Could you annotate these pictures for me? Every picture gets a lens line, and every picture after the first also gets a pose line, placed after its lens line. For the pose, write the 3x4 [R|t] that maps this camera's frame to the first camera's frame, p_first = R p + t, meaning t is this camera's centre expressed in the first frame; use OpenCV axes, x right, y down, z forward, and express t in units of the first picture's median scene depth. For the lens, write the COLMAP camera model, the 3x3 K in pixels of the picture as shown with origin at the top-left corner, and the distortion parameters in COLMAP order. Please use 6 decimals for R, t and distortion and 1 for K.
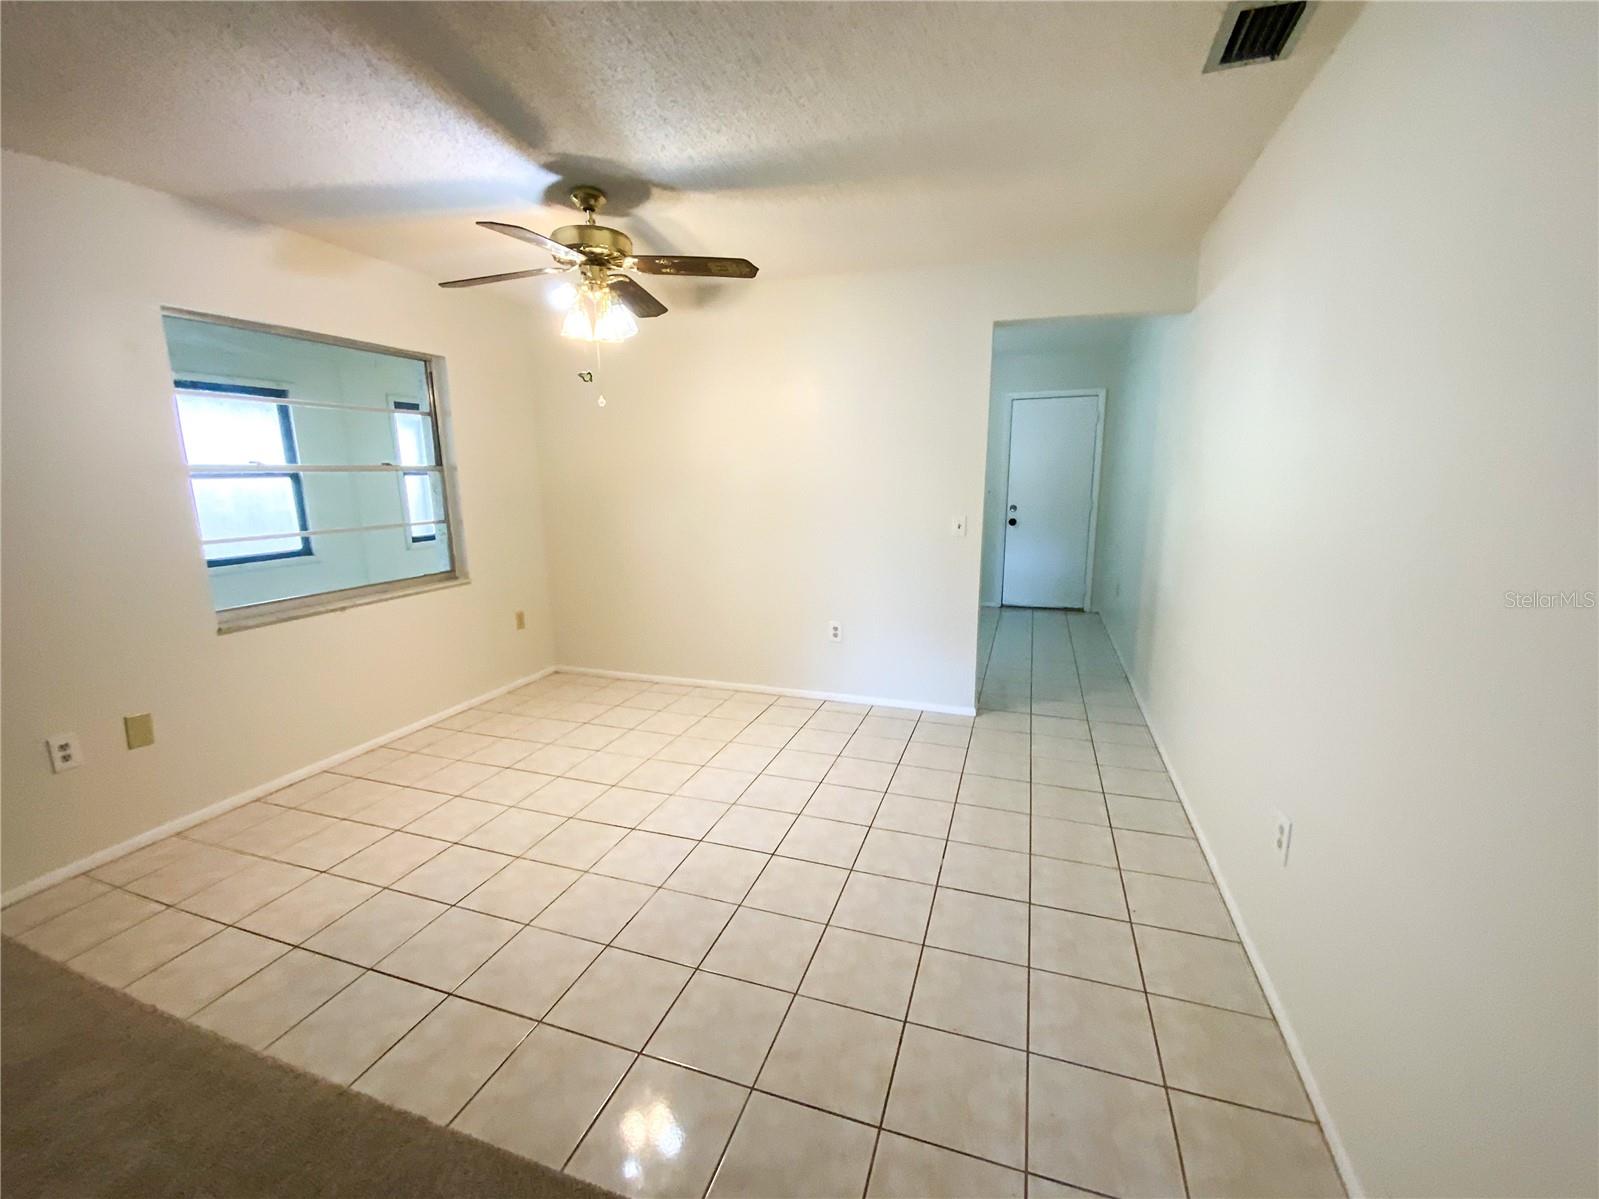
lens RADIAL K [[658.1, 0, 805.3], [0, 658.1, 605.2], [0, 0, 1]] dist [0.009672, -0.011035]
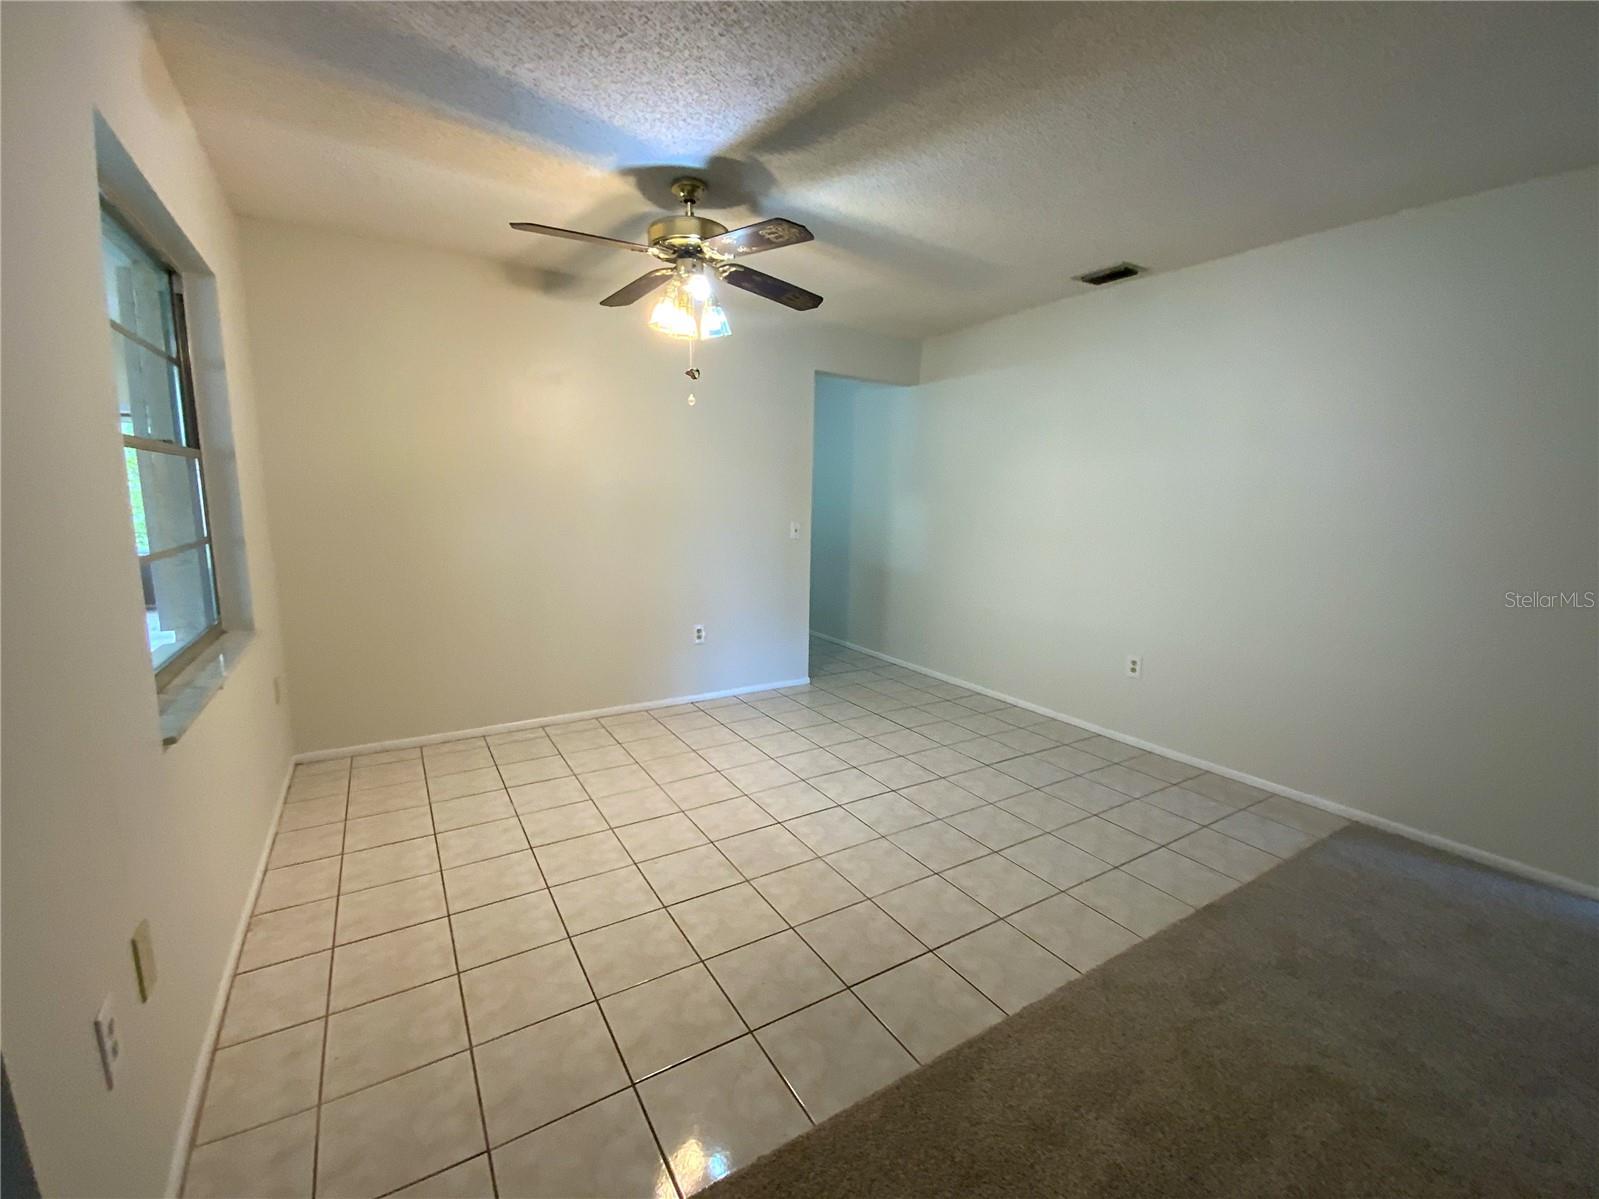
lens RADIAL K [[658.1, 0, 801.0], [0, 658.1, 604.5], [0, 0, 1]] dist [0.009672, -0.011035]
pose [[0.642287, -0.101681, 0.759690, -0.708408], [0.128767, 0.991389, 0.023827, -0.011246], [-0.755571, 0.082519, 0.649849, 0.206678]]
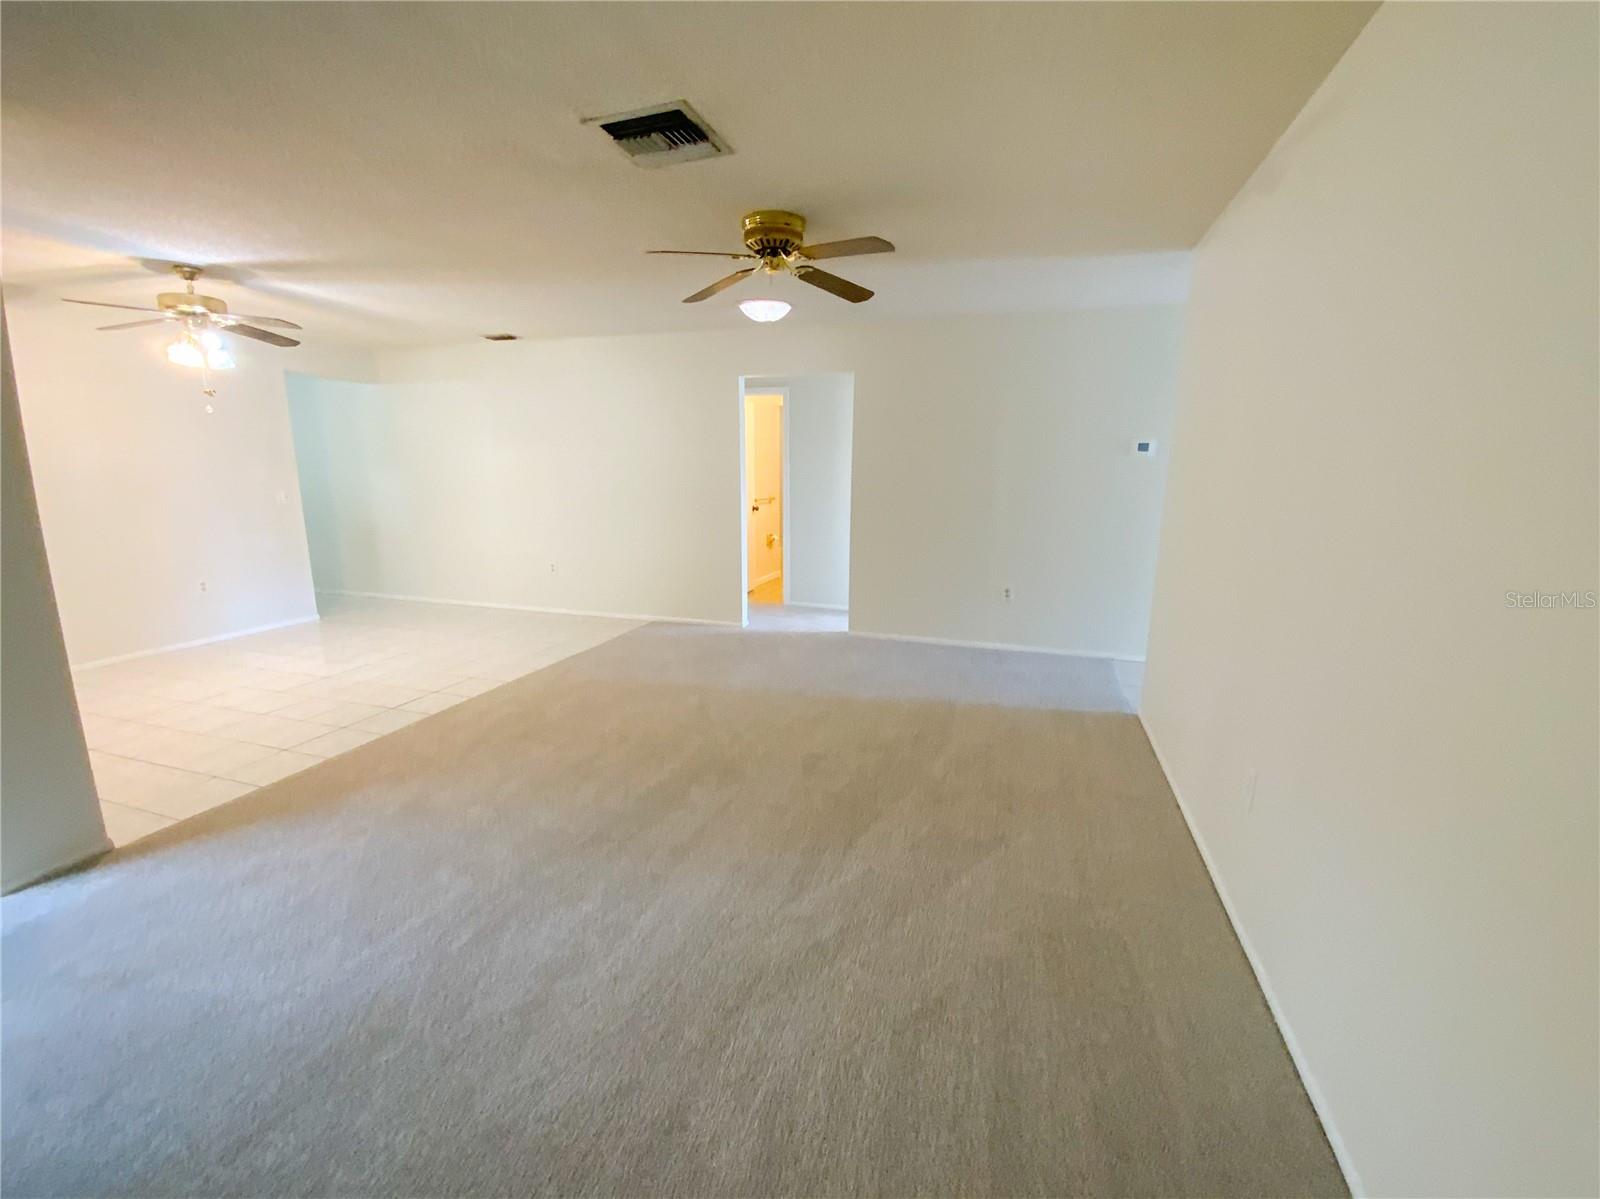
lens RADIAL K [[658.5, 0, 799.4], [0, 658.5, 614.8], [0, 0, 1]] dist [0.009672, -0.011035]
pose [[-0.015813, -0.206986, 0.978216, -1.353367], [0.183987, 0.961030, 0.206324, 0.047506], [-0.982802, 0.183242, 0.022885, -0.165425]]
